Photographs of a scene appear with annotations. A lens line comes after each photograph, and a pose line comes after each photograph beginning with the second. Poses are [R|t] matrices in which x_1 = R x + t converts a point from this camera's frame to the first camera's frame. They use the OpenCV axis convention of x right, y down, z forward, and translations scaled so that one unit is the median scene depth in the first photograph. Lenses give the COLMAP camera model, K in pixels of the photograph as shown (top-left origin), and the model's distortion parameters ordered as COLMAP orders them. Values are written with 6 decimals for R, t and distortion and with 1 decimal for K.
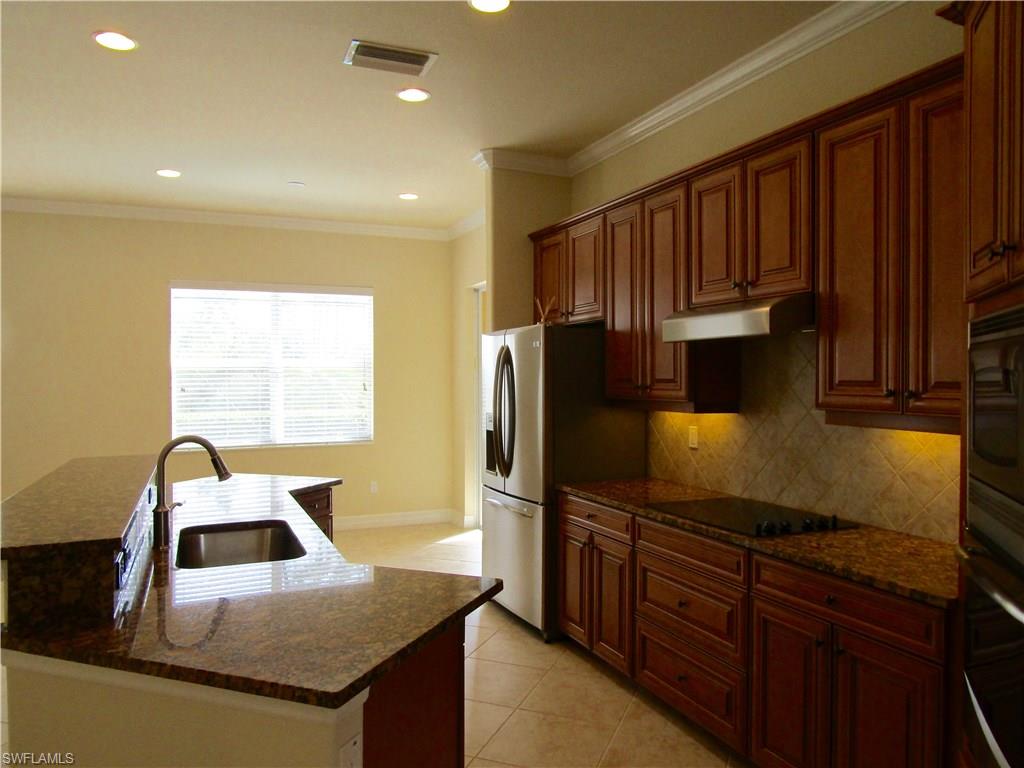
lens RADIAL K [[740.4, 0, 512.0], [0, 740.4, 384.0], [0, 0, 1]] dist [-0.002688, -0.000894]
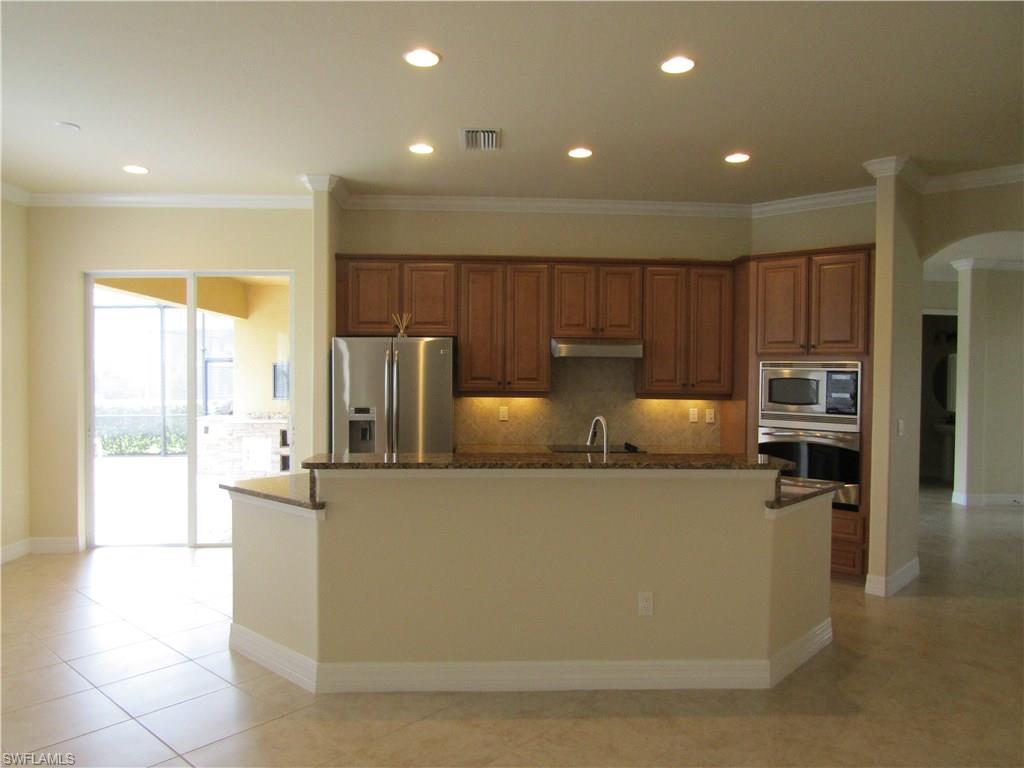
lens RADIAL K [[726.2, 0, 512.0], [0, 726.2, 384.0], [0, 0, 1]] dist [0.000819, 0.000283]
pose [[0.353741, -0.018944, 0.935152, -1.324480], [0.000547, 0.999799, 0.020047, -0.025587], [-0.935343, -0.006580, 0.353680, 0.469782]]
